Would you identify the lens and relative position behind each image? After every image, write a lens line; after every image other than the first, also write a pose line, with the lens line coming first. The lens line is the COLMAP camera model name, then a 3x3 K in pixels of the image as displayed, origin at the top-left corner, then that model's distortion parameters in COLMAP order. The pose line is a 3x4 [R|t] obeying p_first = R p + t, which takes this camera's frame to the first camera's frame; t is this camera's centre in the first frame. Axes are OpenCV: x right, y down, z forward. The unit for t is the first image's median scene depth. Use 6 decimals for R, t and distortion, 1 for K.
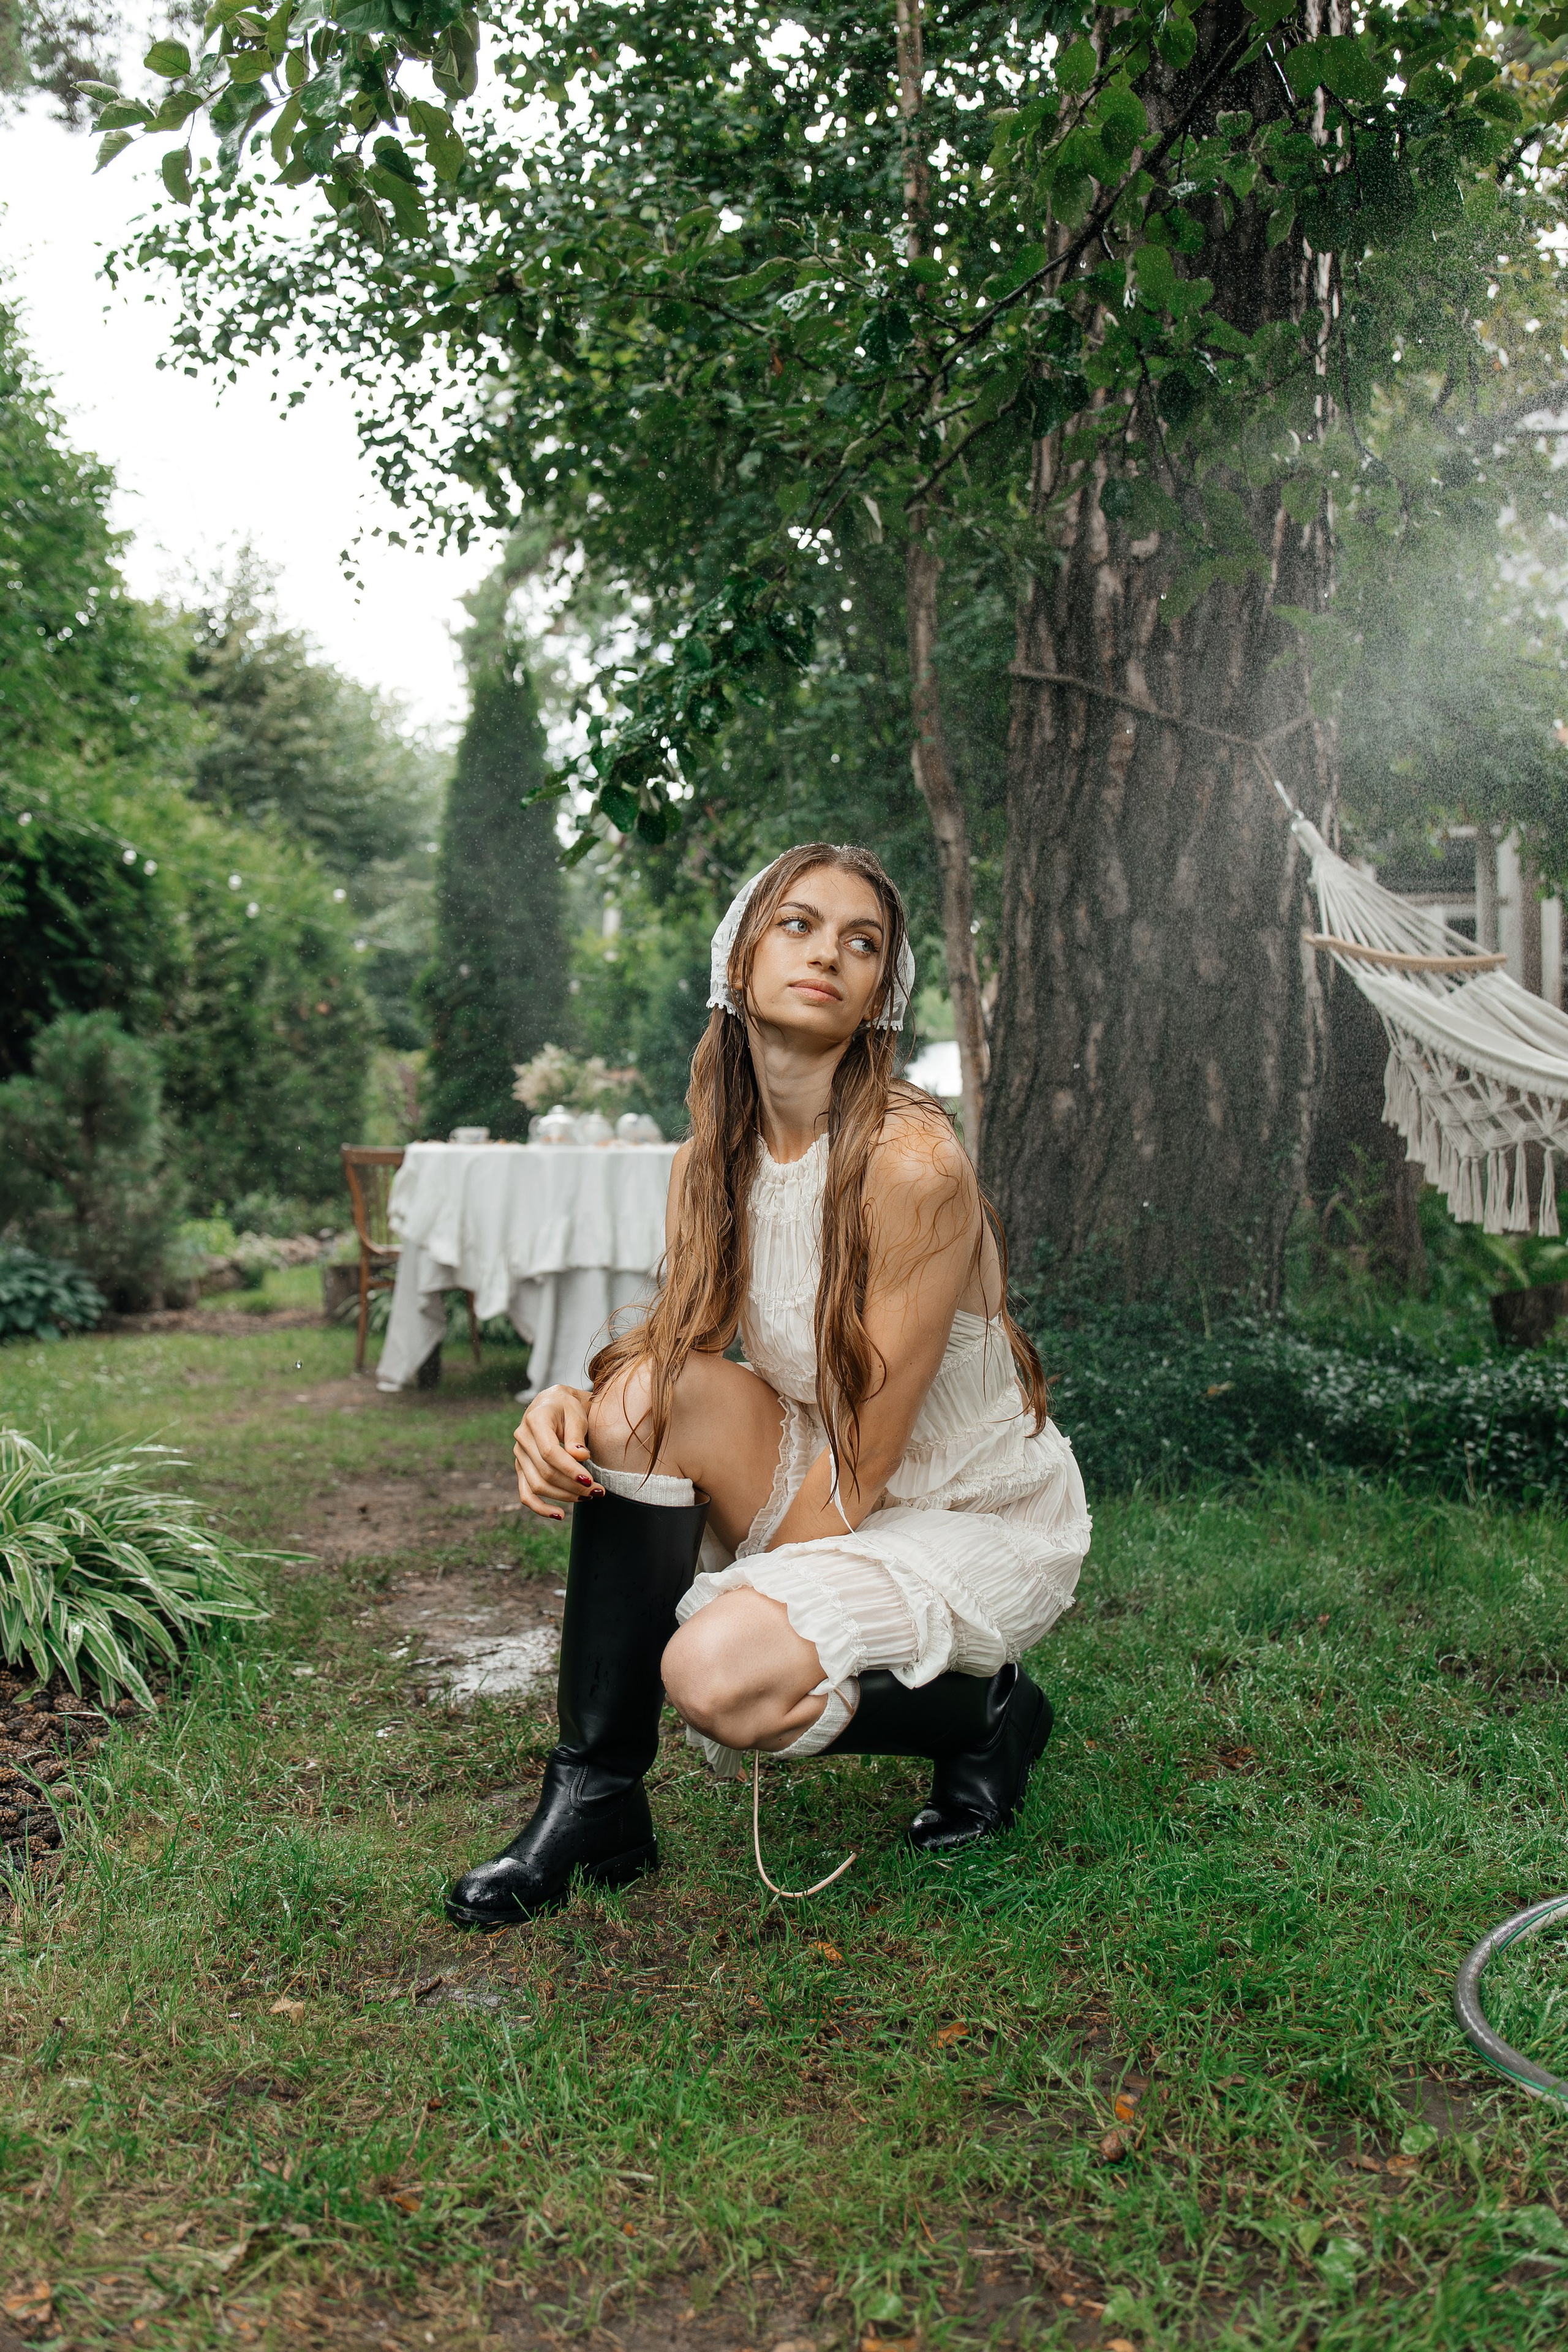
lens RADIAL K [[1992.9, 0, 787.1], [0, 1992.9, 1165.2], [0, 0, 1]] dist [0.002460, -0.017668]
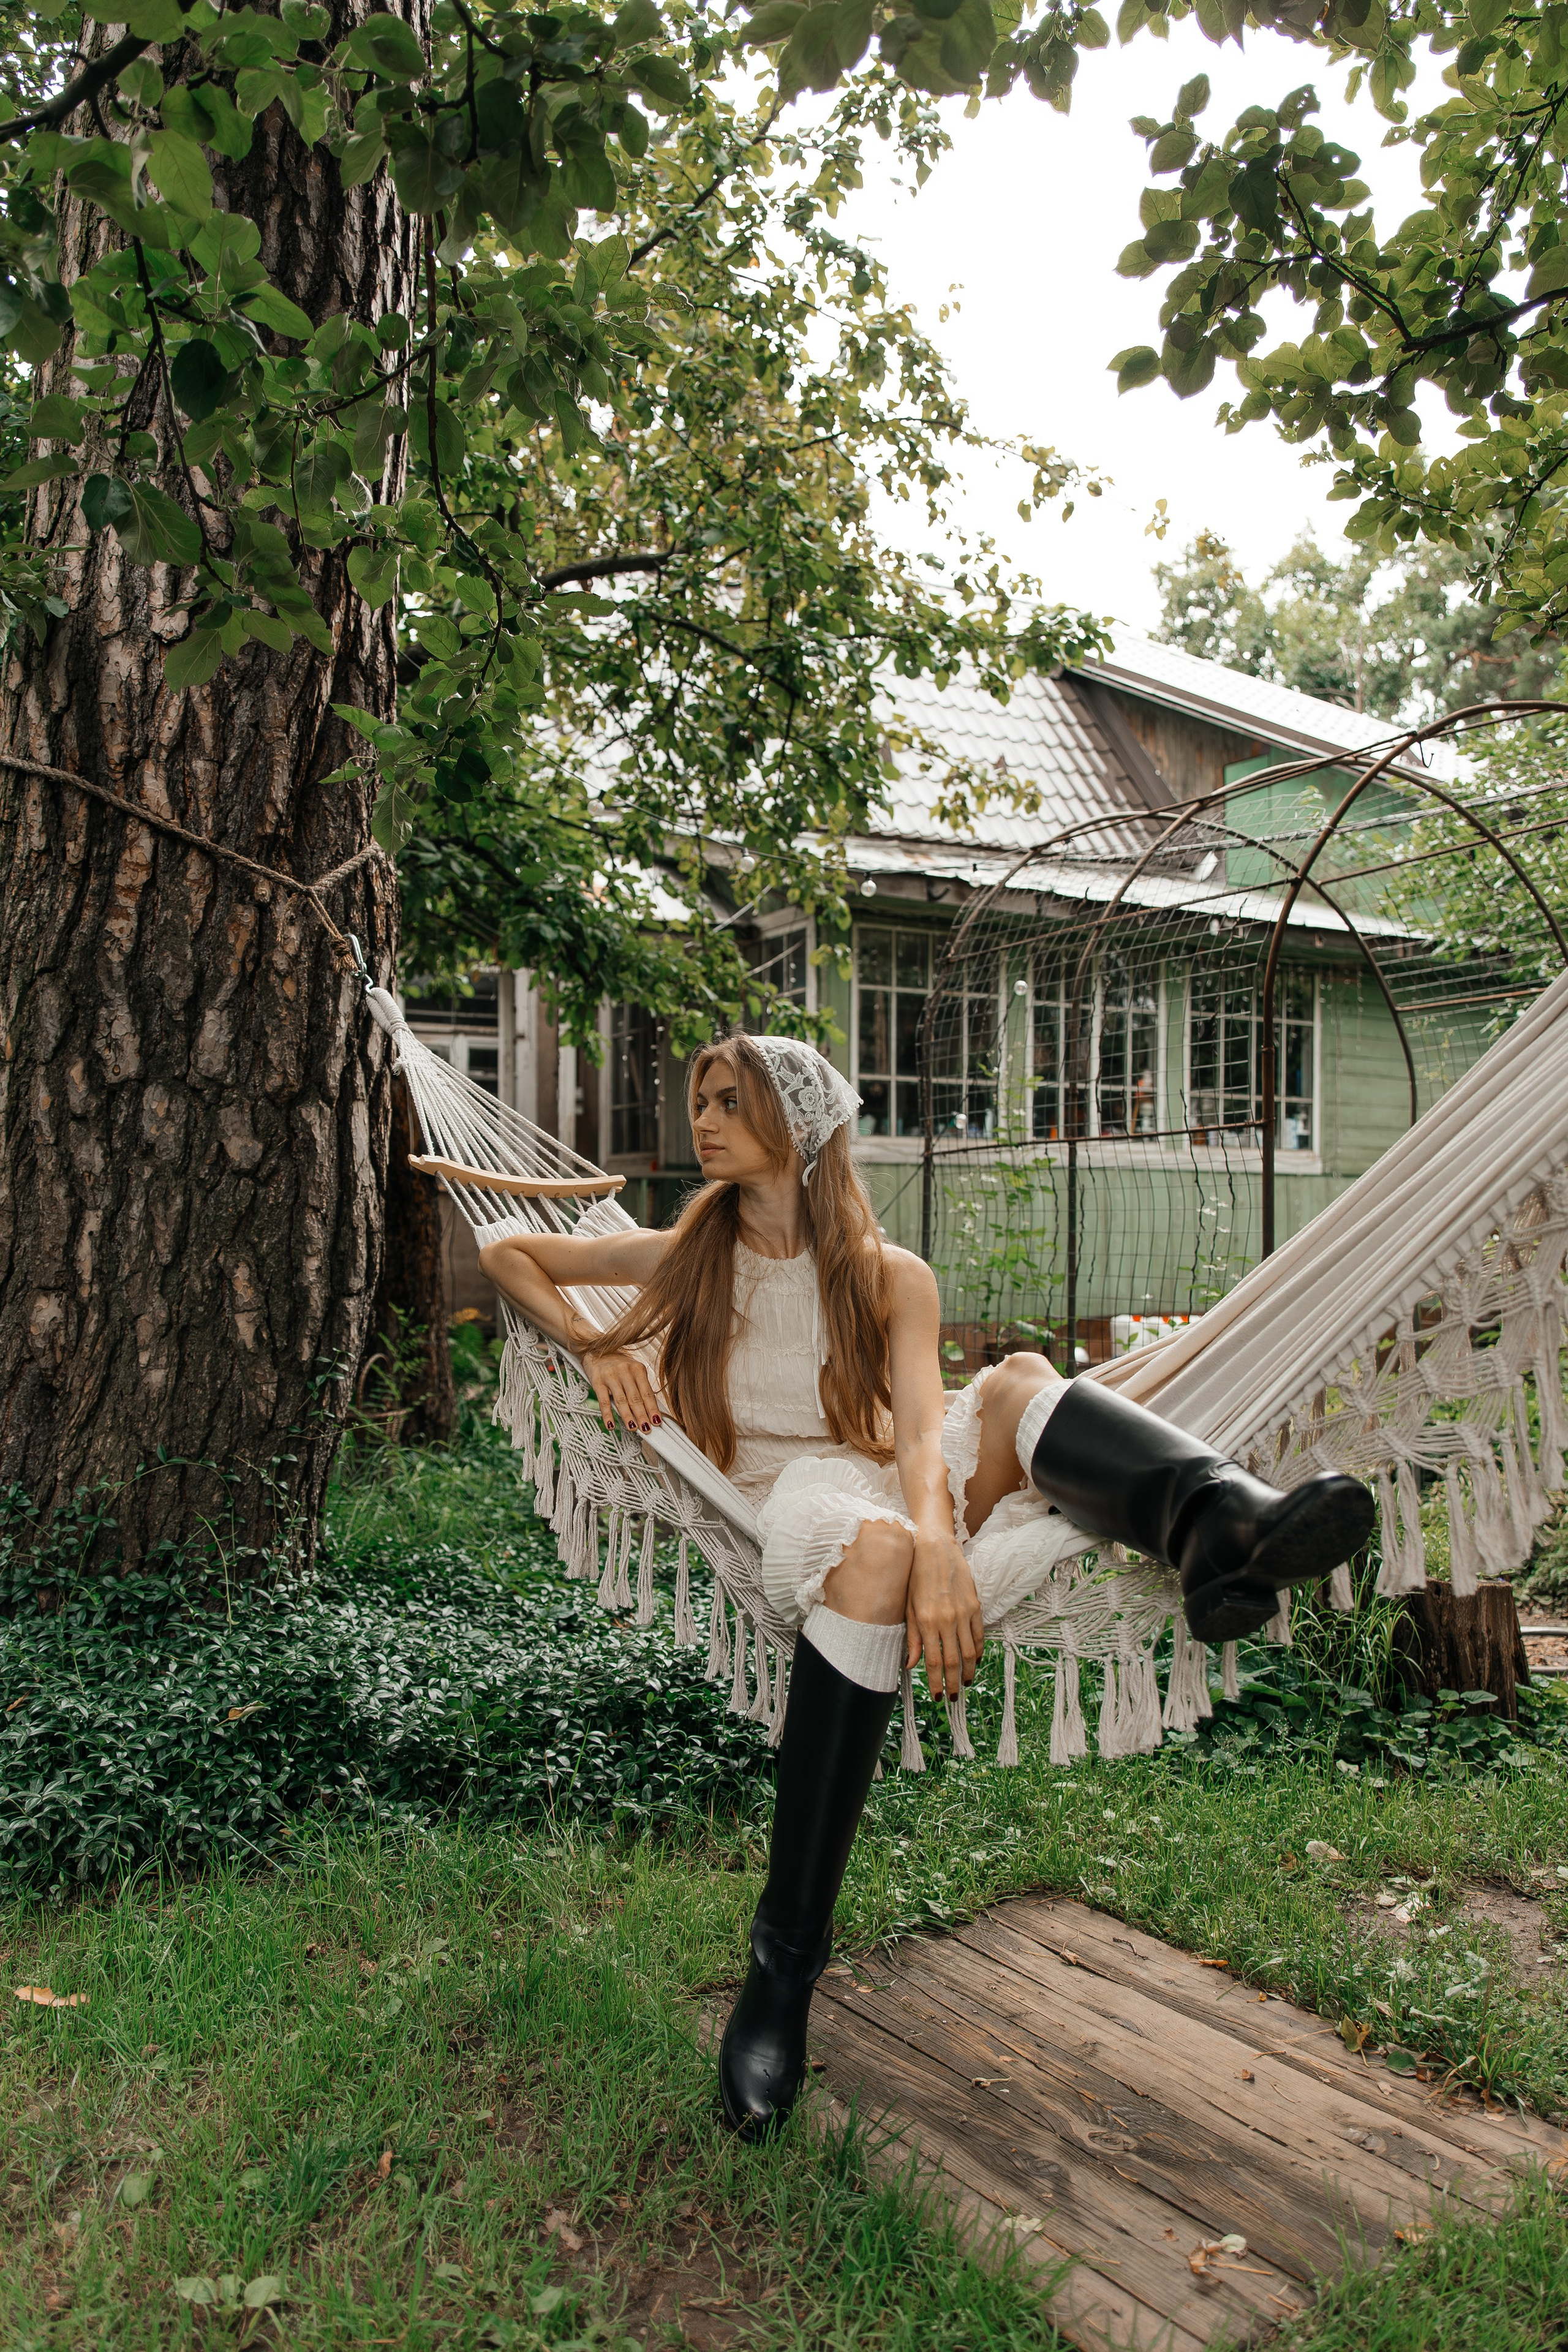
lens RADIAL K [[1793.4, 0, 781.0], [0, 1793.4, 1171.3], [0, 0, 1]] dist [0.021846, -0.037244]
pose [[0.876444, 0.027231, 0.480732, 0.052589], [-0.008445, 0.999115, -0.041199, -0.061742], [-0.481429, 0.032049, 0.875899, 0.251198]]
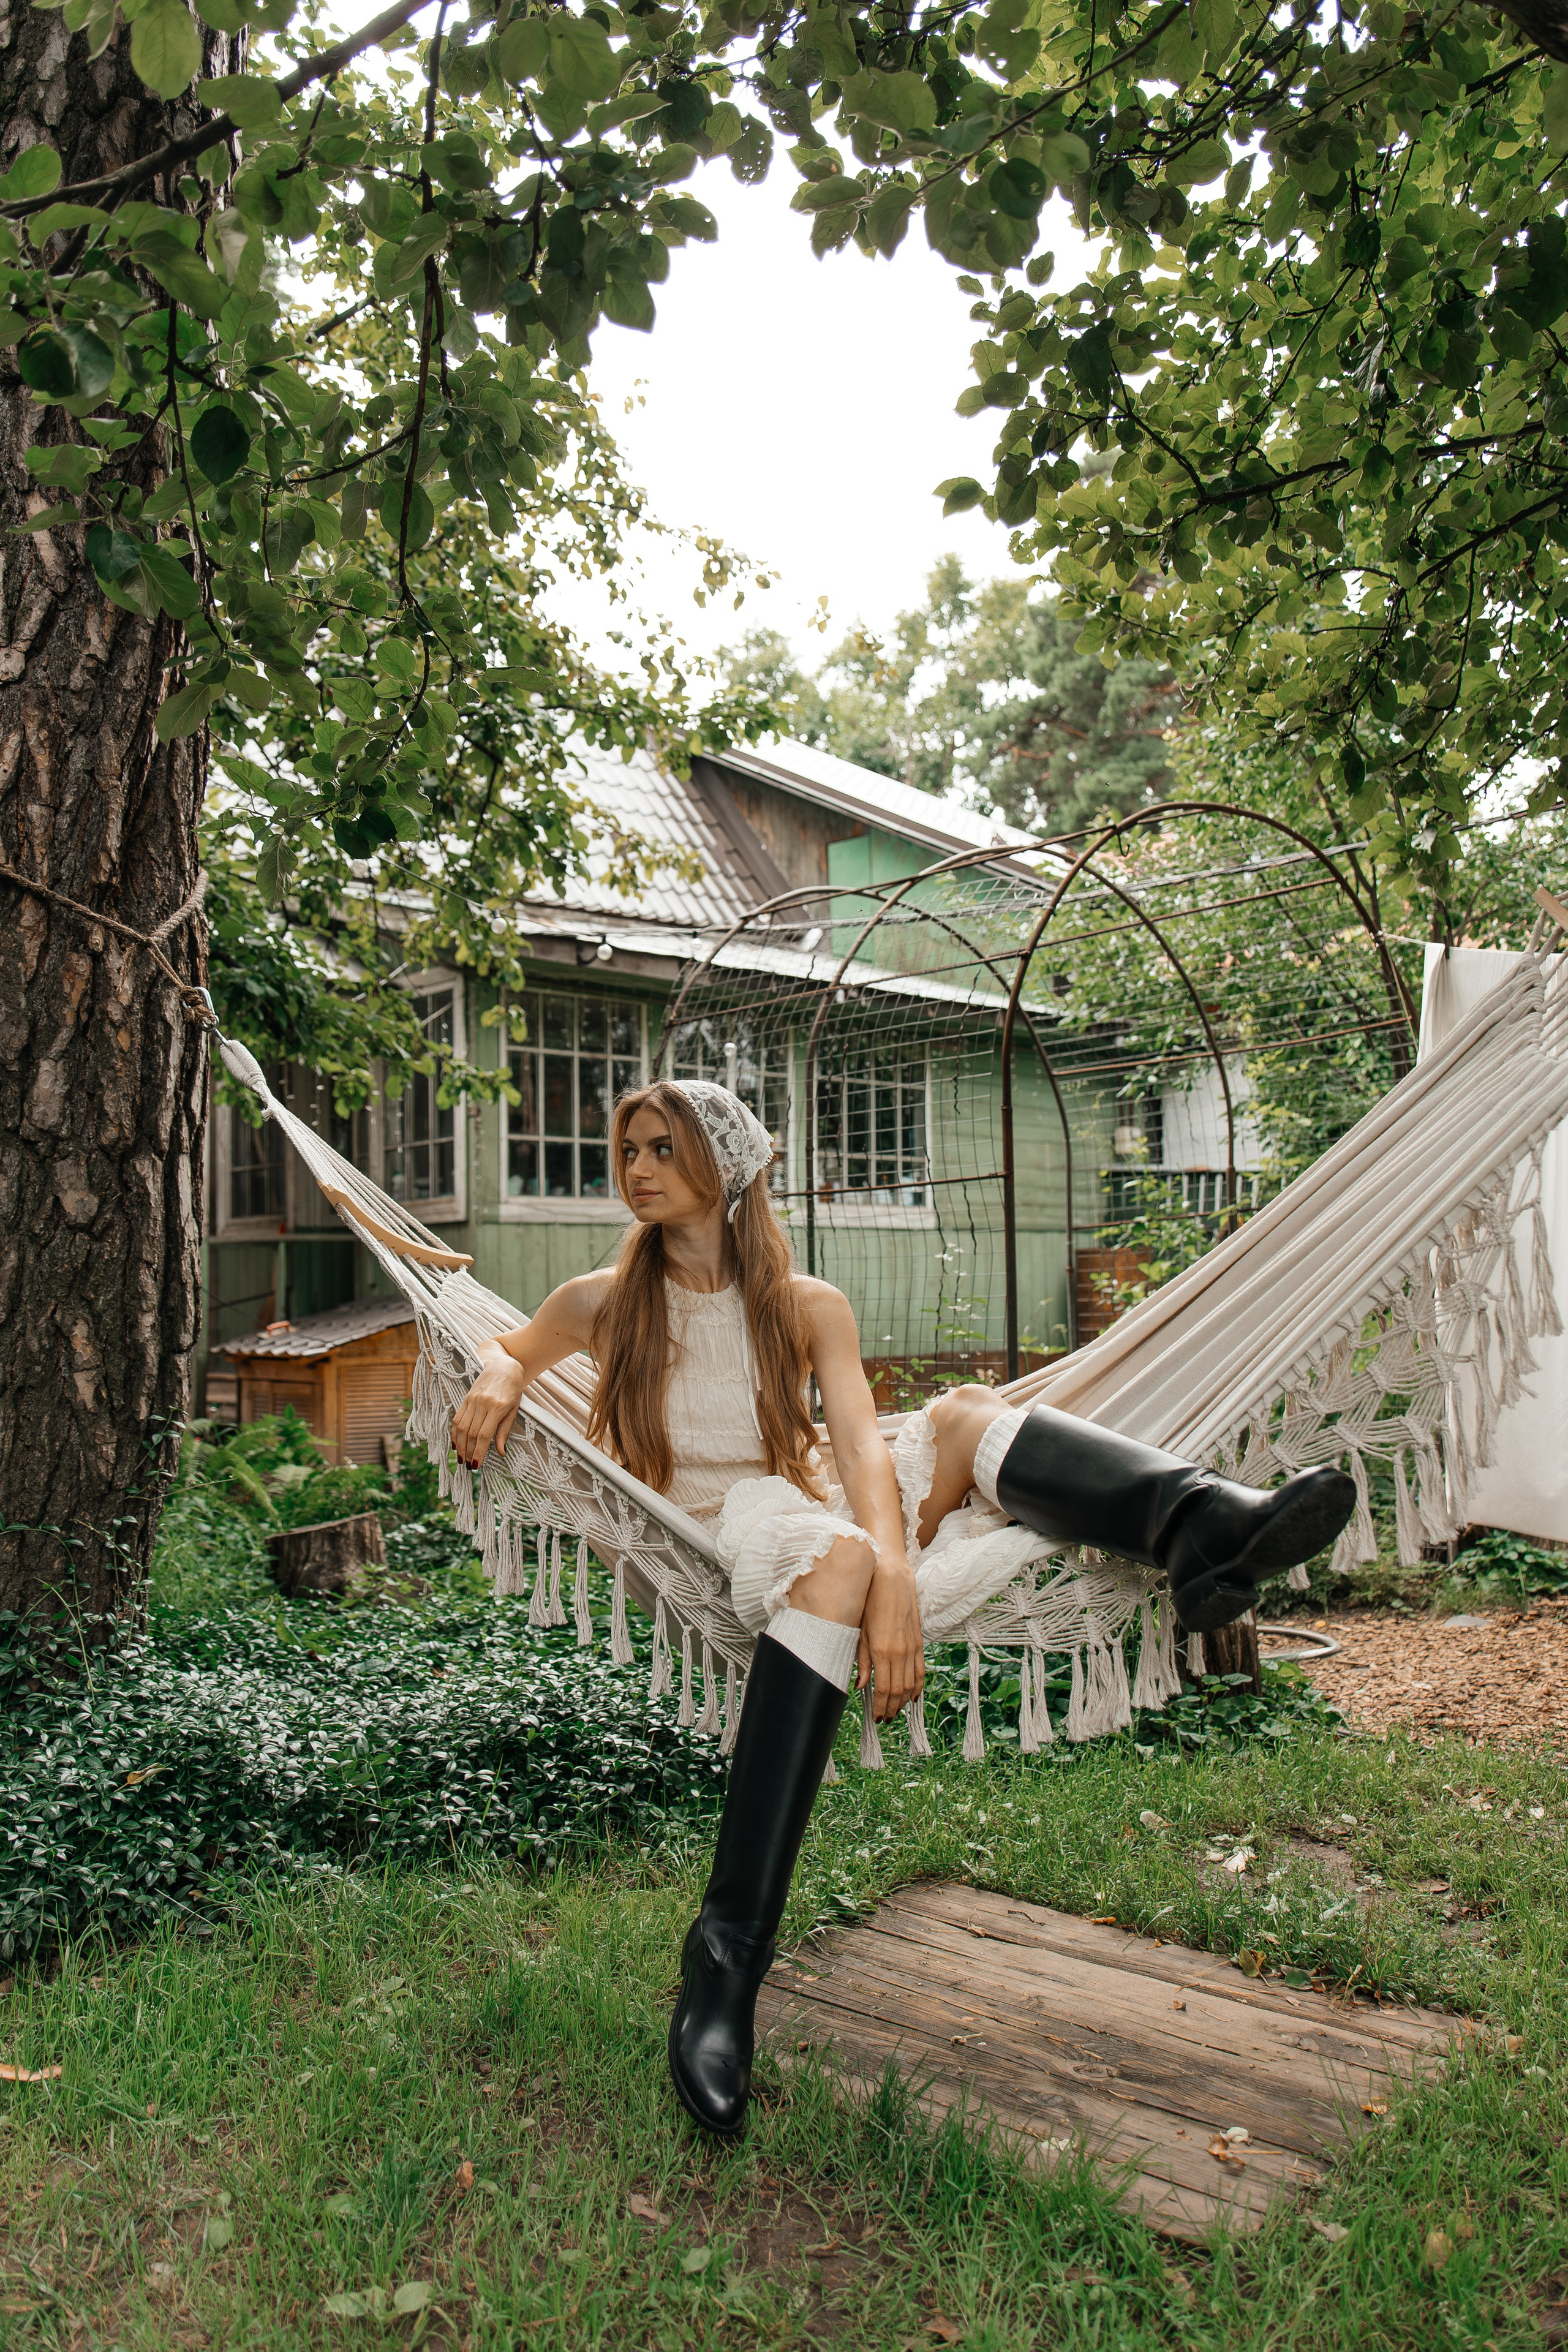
lens RADIAL K [[1792.9, 0, 778.1], [0, 1792.9, 1170.2], [0, 0, 1]] dist [0.024052, -0.038957]
pose [[0.735148, 0.040776, 0.676679, -0.067241], [0.014955, 0.996971, -0.076324, -0.053475], [-0.677741, 0.066229, 0.732312, 0.286479]]
